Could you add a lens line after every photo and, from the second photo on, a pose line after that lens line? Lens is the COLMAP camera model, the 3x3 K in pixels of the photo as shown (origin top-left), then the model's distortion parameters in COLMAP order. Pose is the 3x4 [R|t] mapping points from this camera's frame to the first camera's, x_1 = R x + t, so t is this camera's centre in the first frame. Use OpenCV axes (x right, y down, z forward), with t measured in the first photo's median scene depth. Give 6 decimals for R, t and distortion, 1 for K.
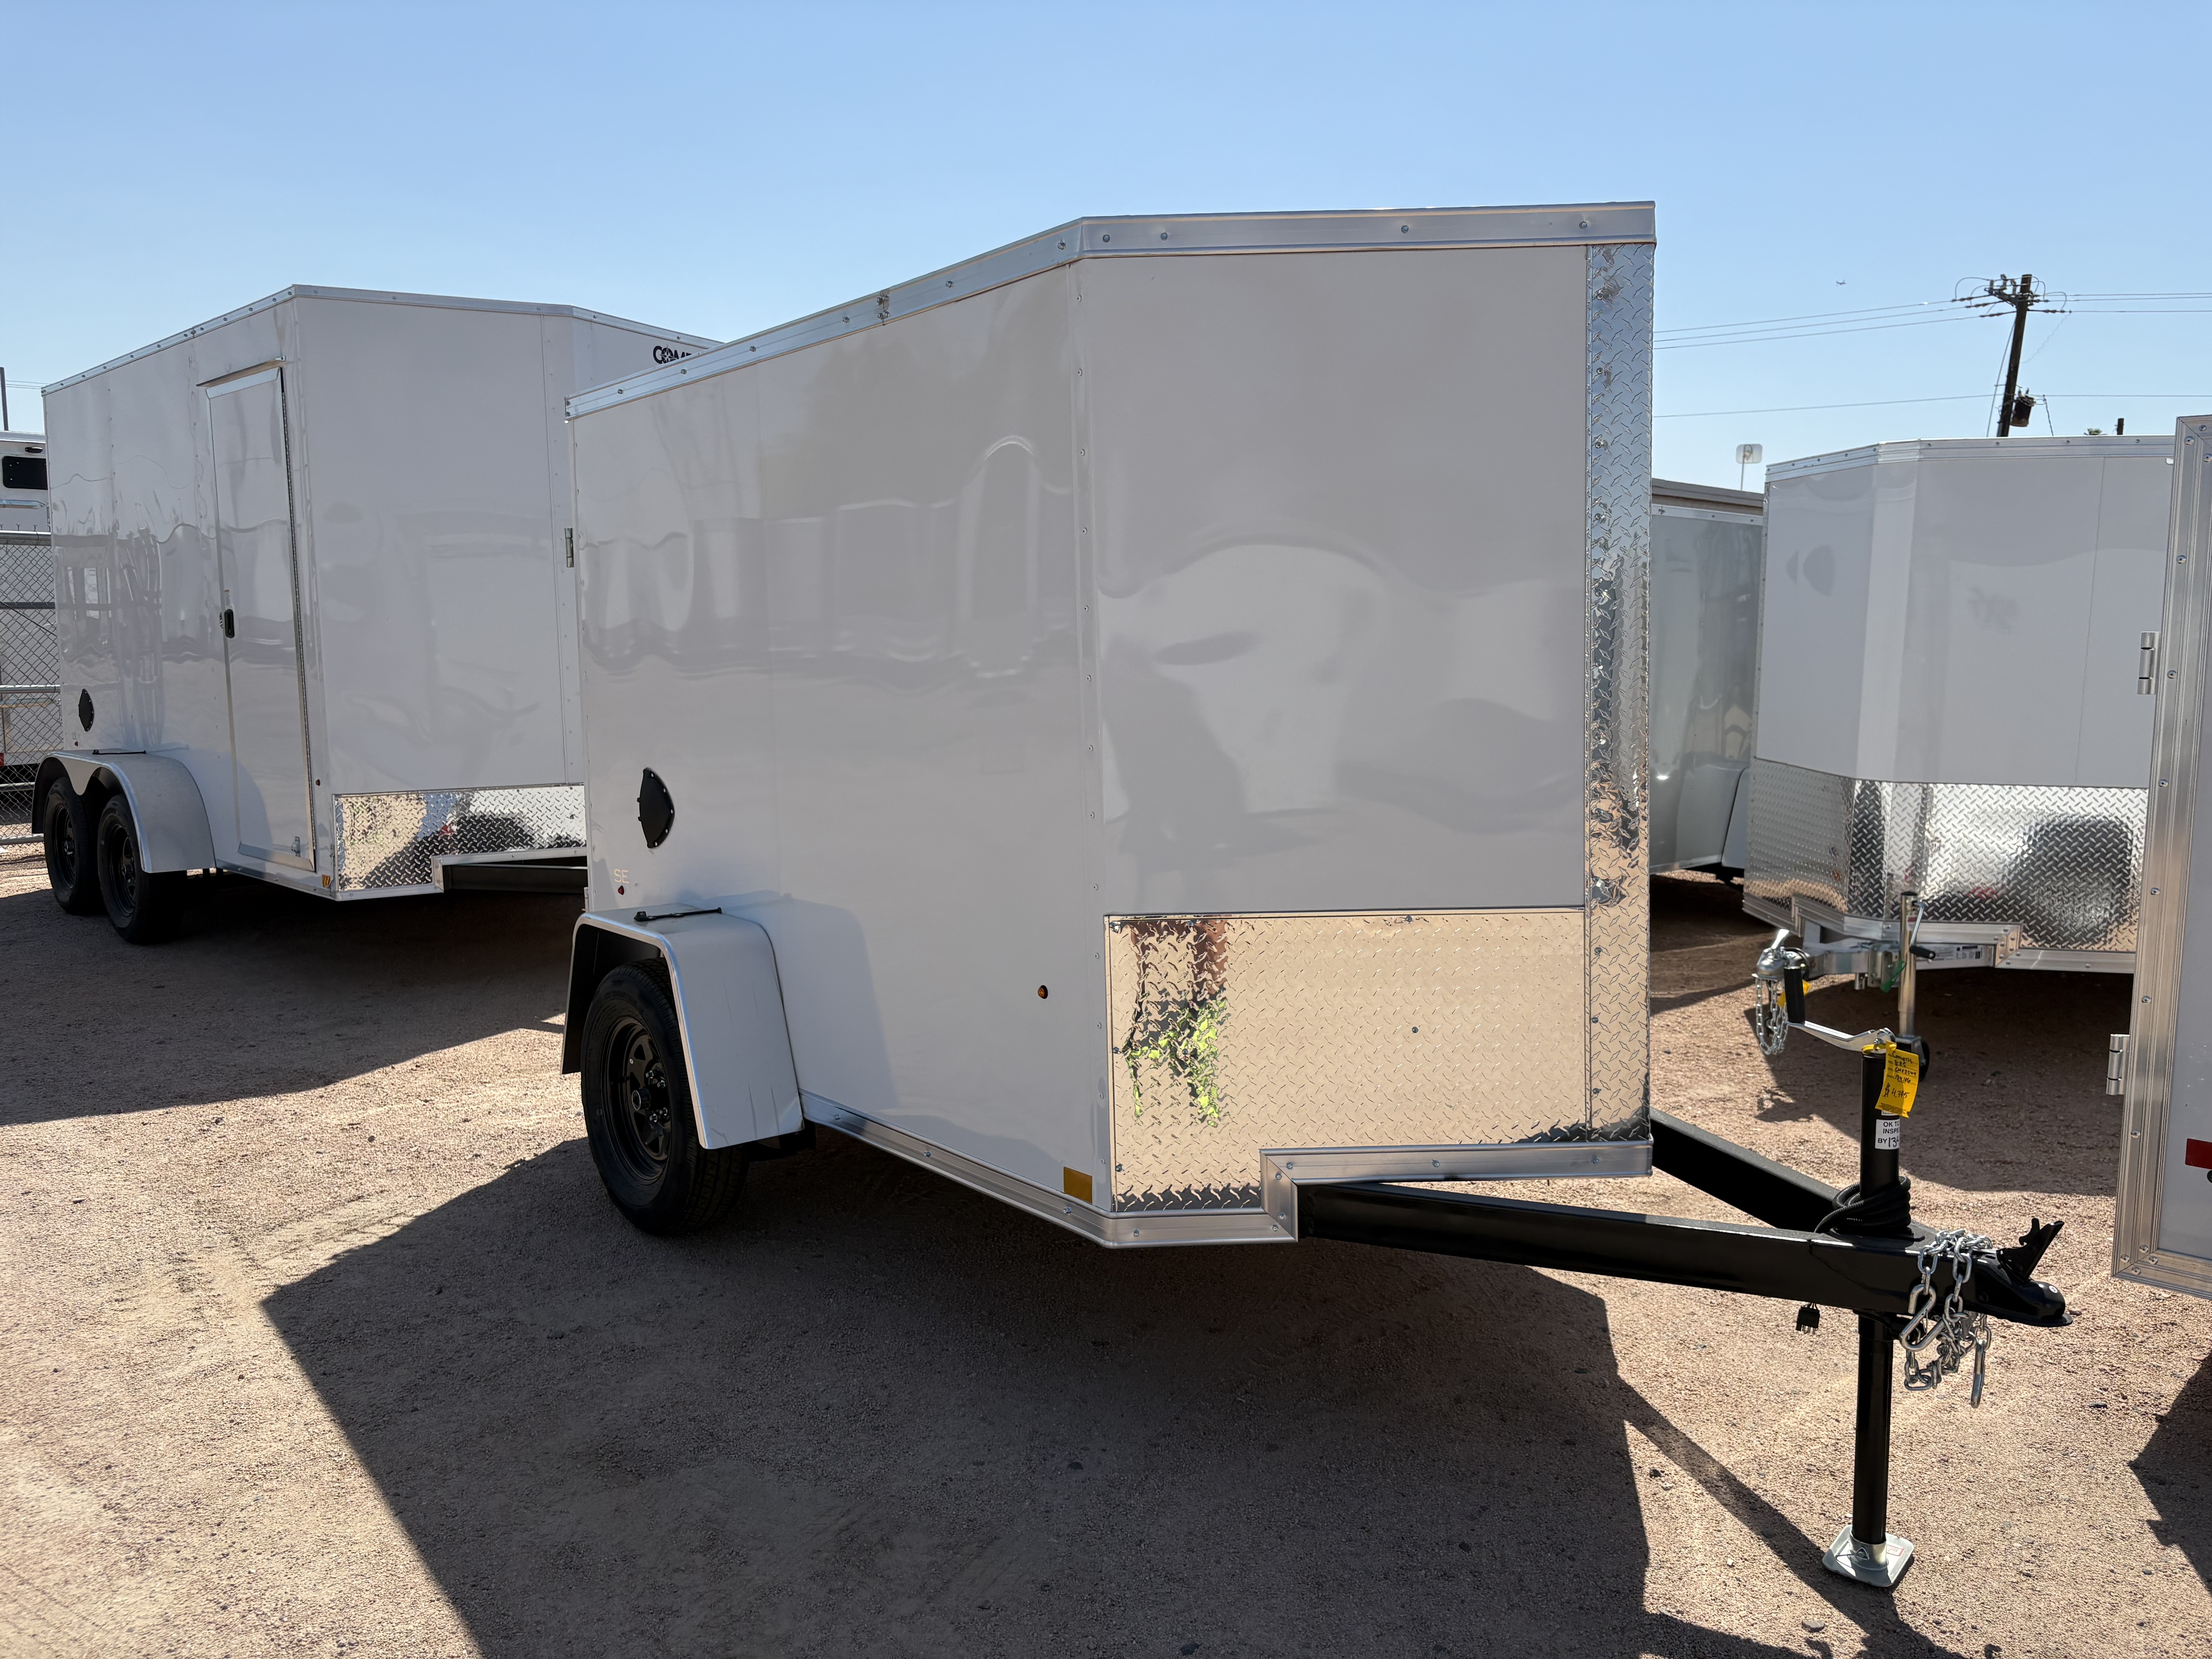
lens RADIAL K [[1656.2, 0, 1112.3], [0, 1656.2, 824.5], [0, 0, 1]] dist [0.041578, -0.018627]
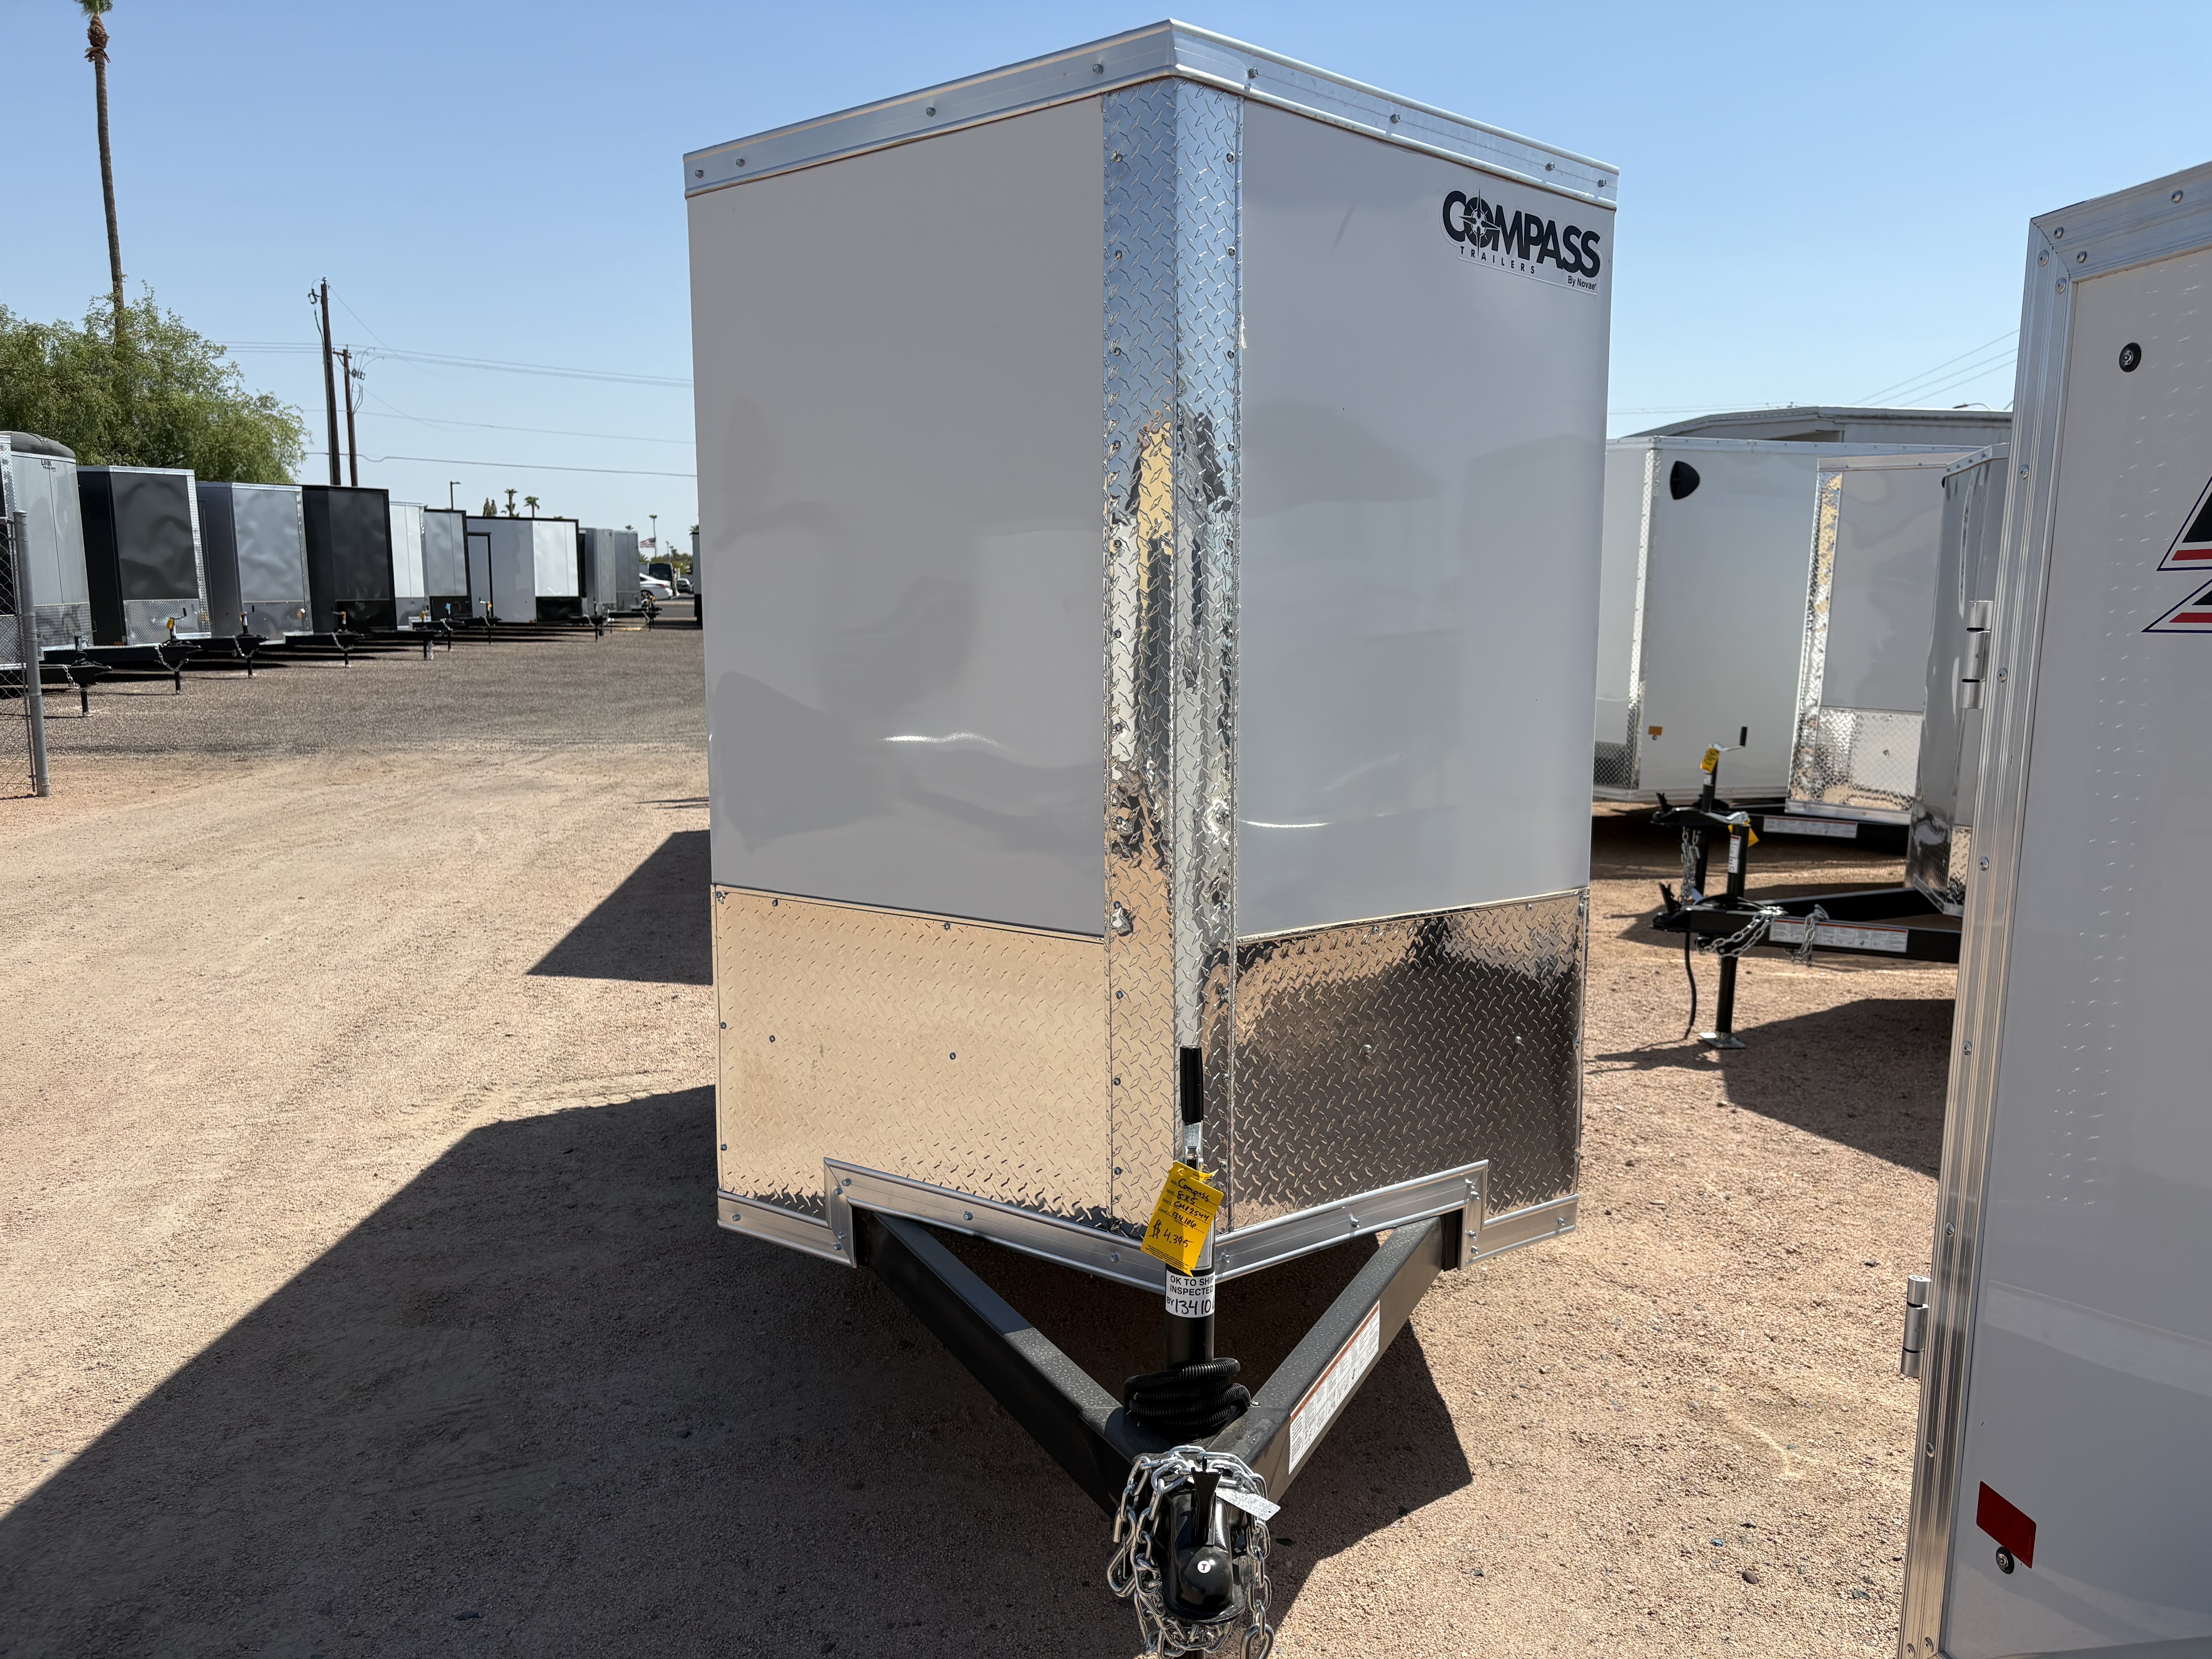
lens RADIAL K [[1656.2, 0, 1113.8], [0, 1656.2, 838.9], [0, 0, 1]] dist [0.041578, -0.018627]
pose [[0.788914, 0.095365, -0.607059, 0.749634], [-0.090039, 0.995162, 0.039322, -0.028679], [0.607872, 0.023638, 0.793683, 0.364697]]
